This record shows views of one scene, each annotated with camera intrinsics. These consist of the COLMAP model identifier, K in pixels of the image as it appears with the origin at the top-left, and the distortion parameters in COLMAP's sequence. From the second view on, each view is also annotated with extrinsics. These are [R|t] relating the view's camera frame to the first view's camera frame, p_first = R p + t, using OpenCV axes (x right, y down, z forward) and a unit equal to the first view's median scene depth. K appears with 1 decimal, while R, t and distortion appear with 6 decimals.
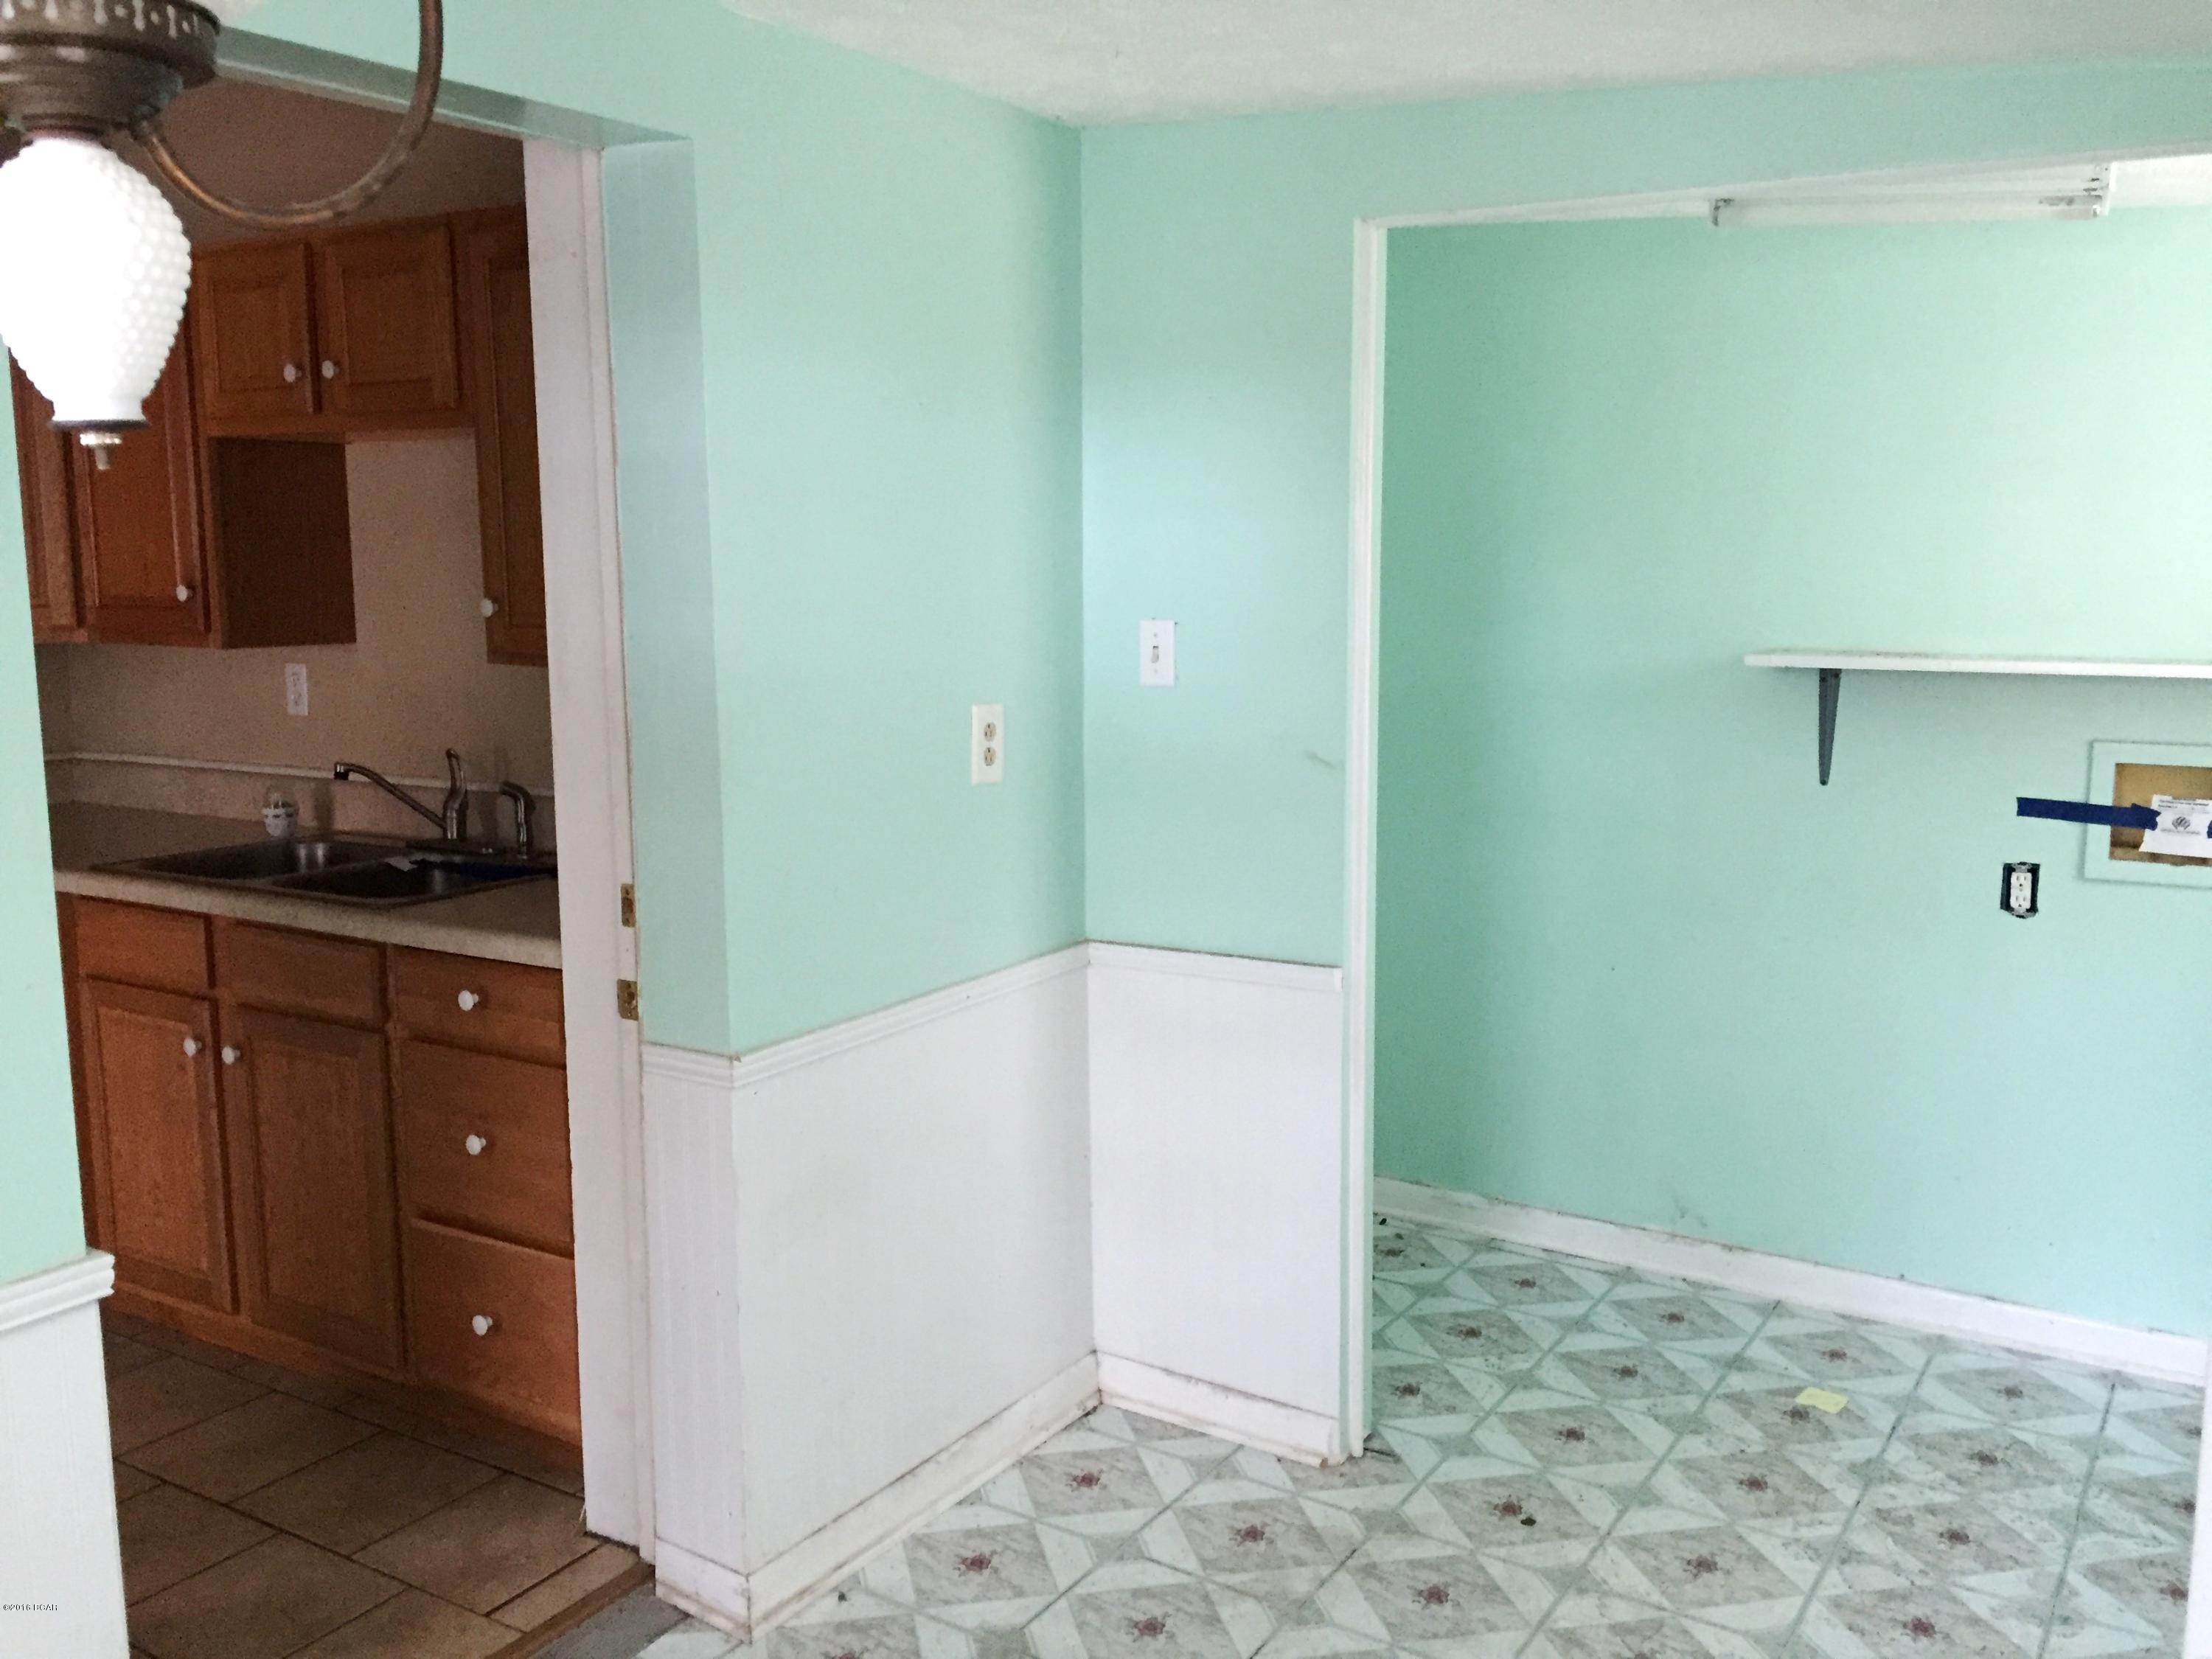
lens RADIAL K [[1893.8, 0, 1106.0], [0, 1893.8, 829.5], [0, 0, 1]] dist [0.095885, -0.103384]
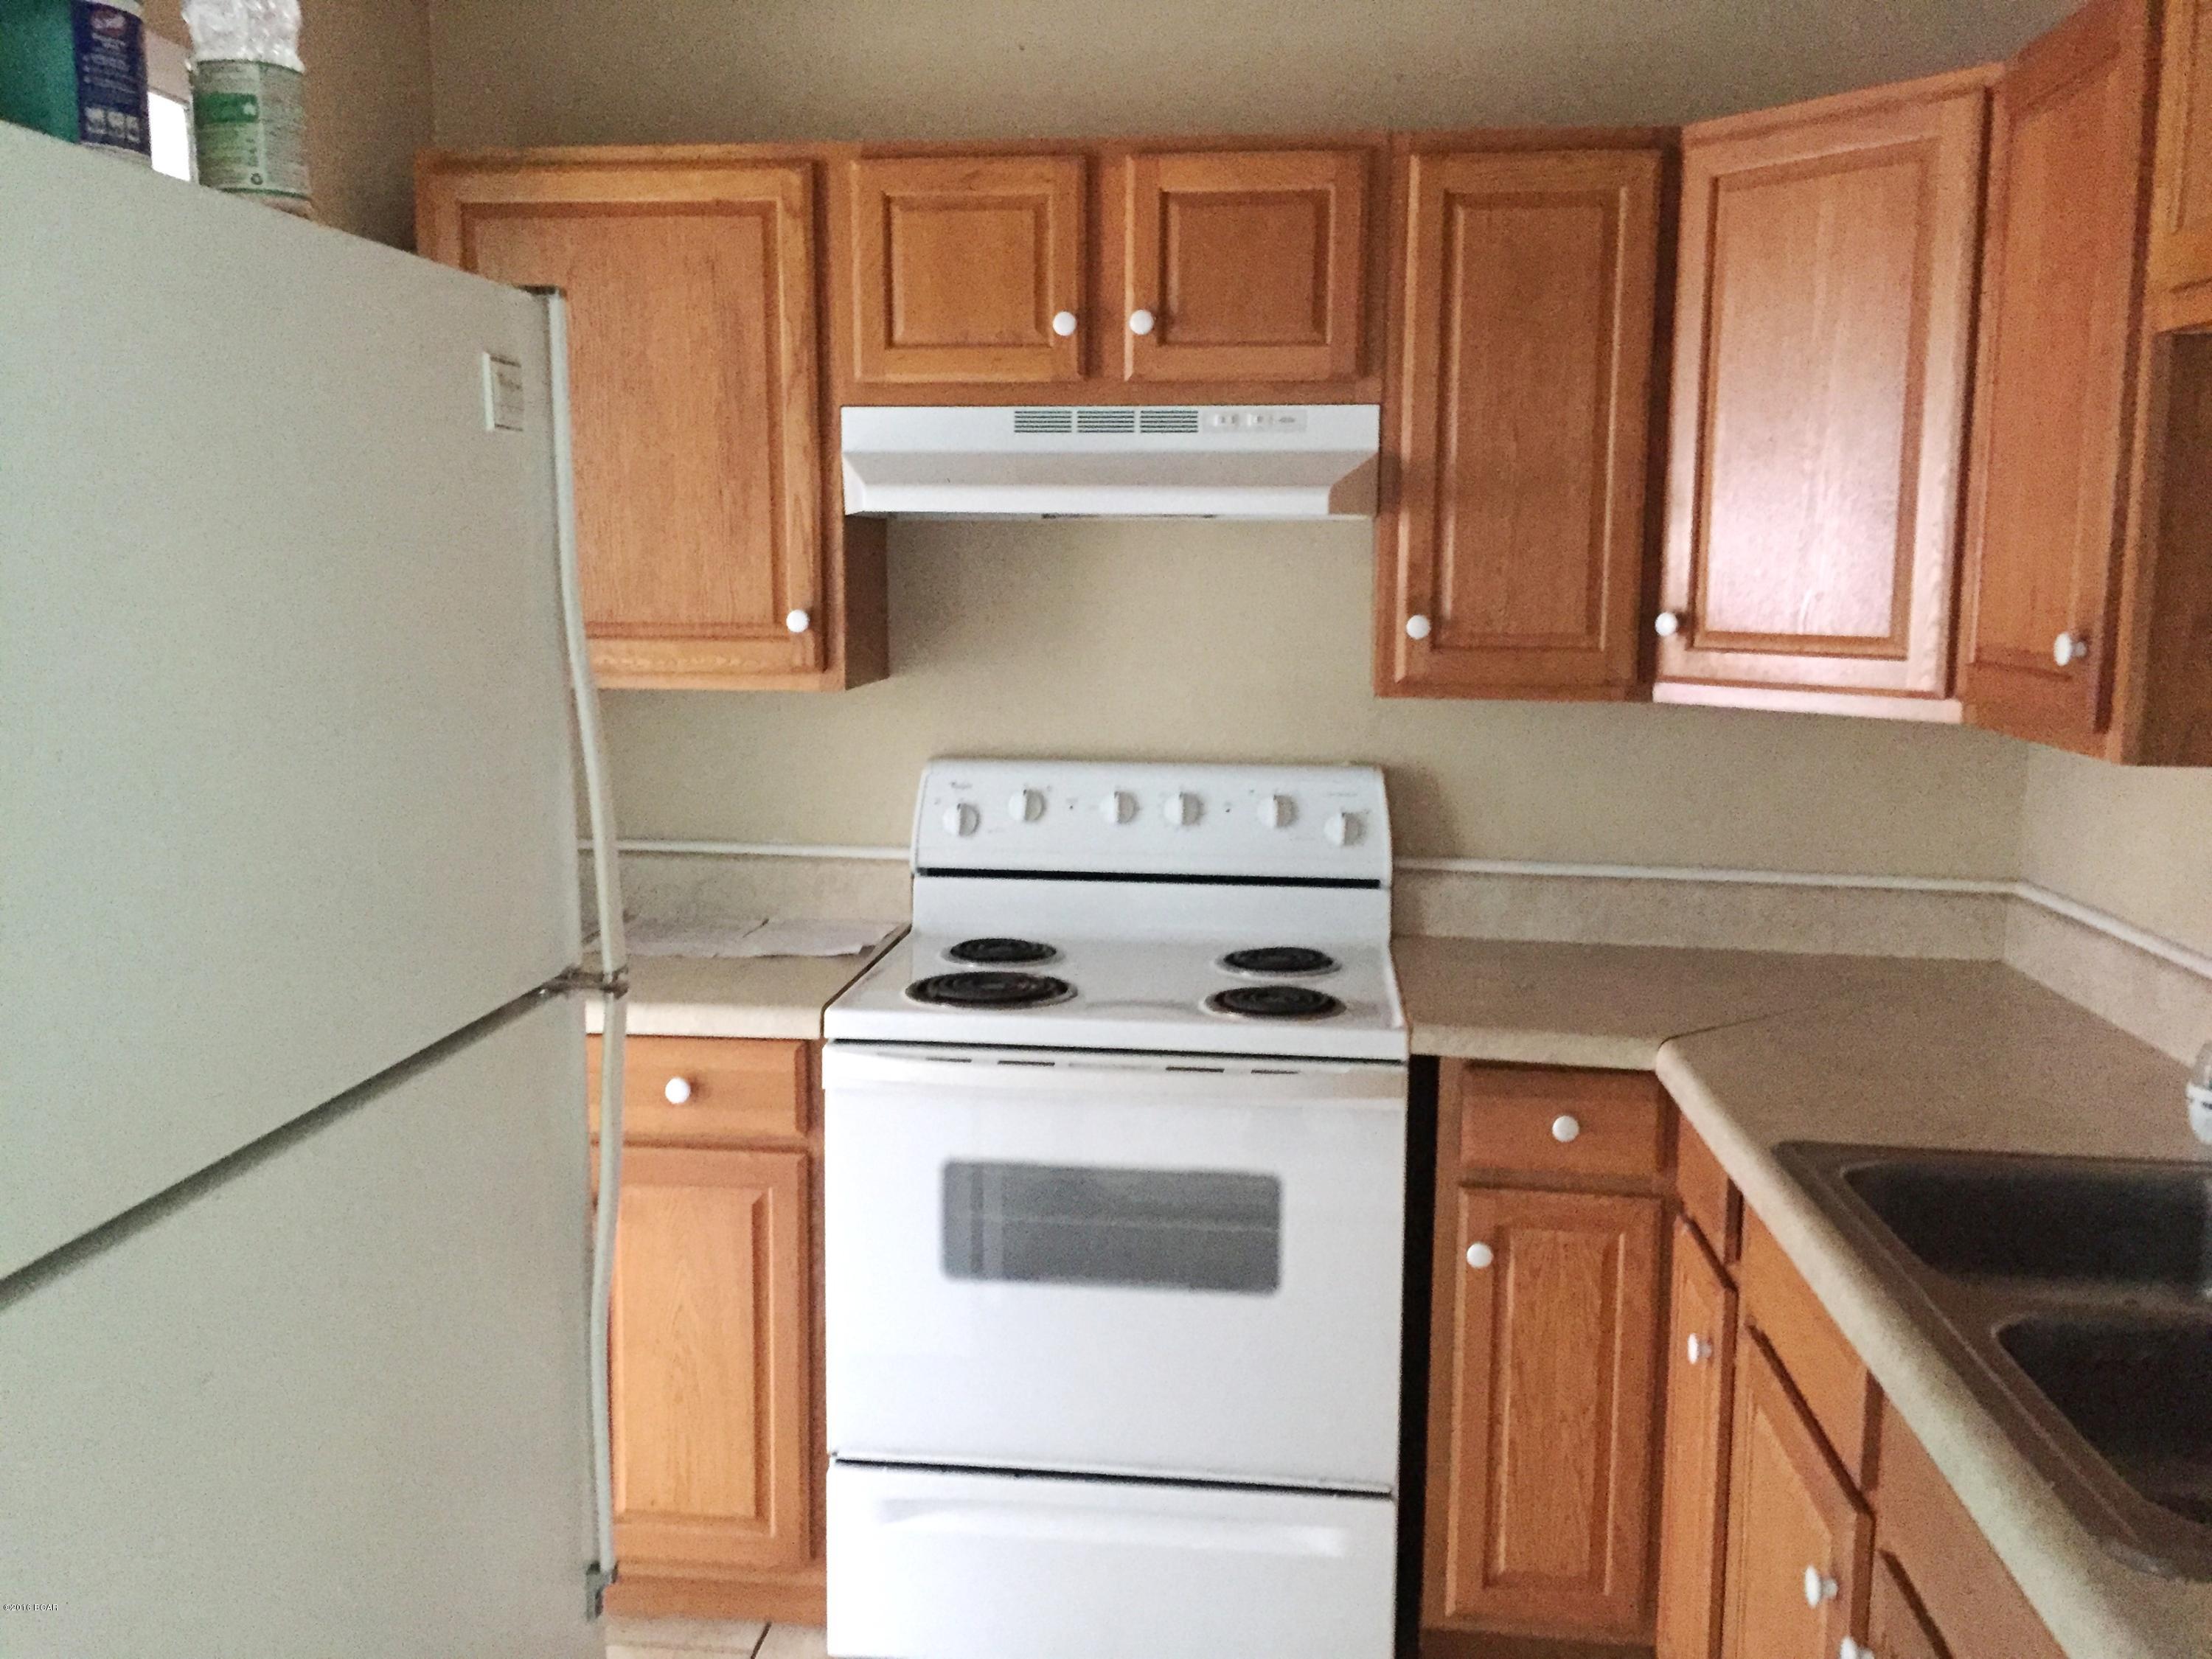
lens RADIAL K [[1912.3, 0, 1106.0], [0, 1912.3, 829.5], [0, 0, 1]] dist [0.106818, 0.003245]
pose [[0.445625, 0.131725, -0.885476, -0.122369], [-0.140681, 0.987130, 0.076048, -0.078878], [0.884097, 0.090680, 0.458421, 0.535165]]
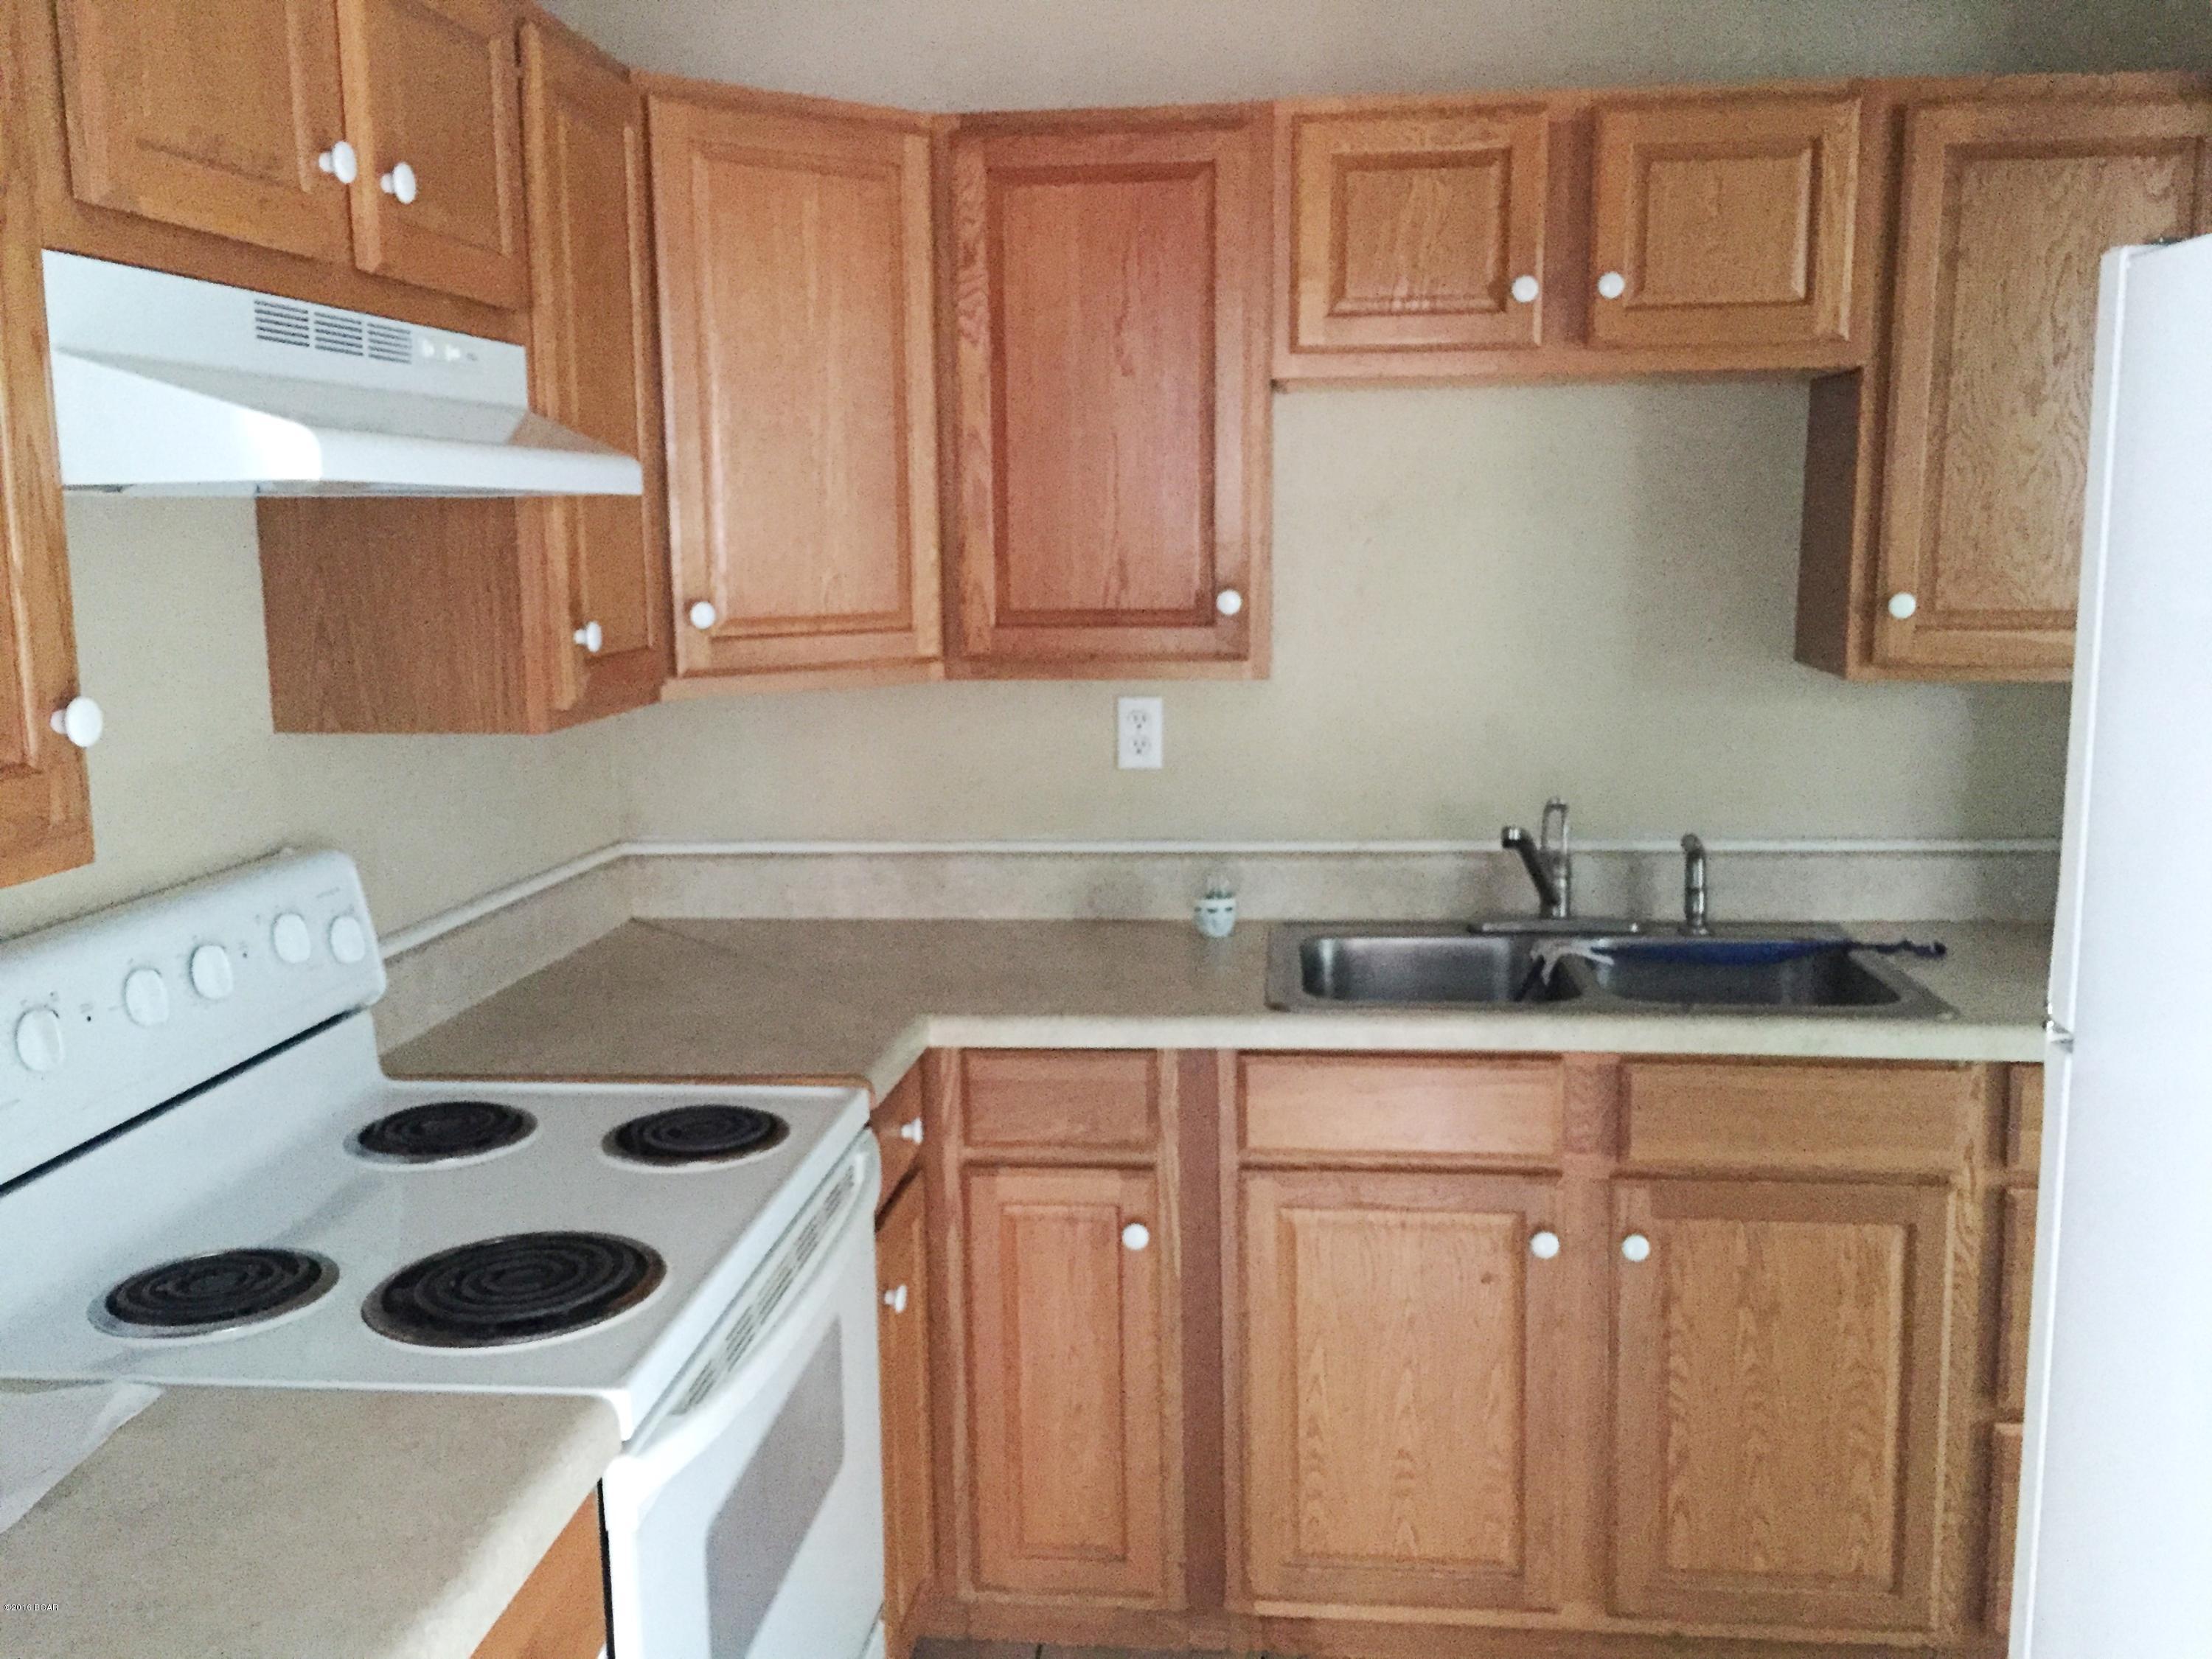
lens RADIAL K [[1893.8, 0, 1106.0], [0, 1893.8, 829.5], [0, 0, 1]] dist [0.095885, -0.103384]
pose [[0.904231, -0.079425, 0.419593, -0.807389], [0.073599, 0.996834, 0.030085, -0.064696], [-0.420654, 0.003678, 0.907214, 0.389331]]
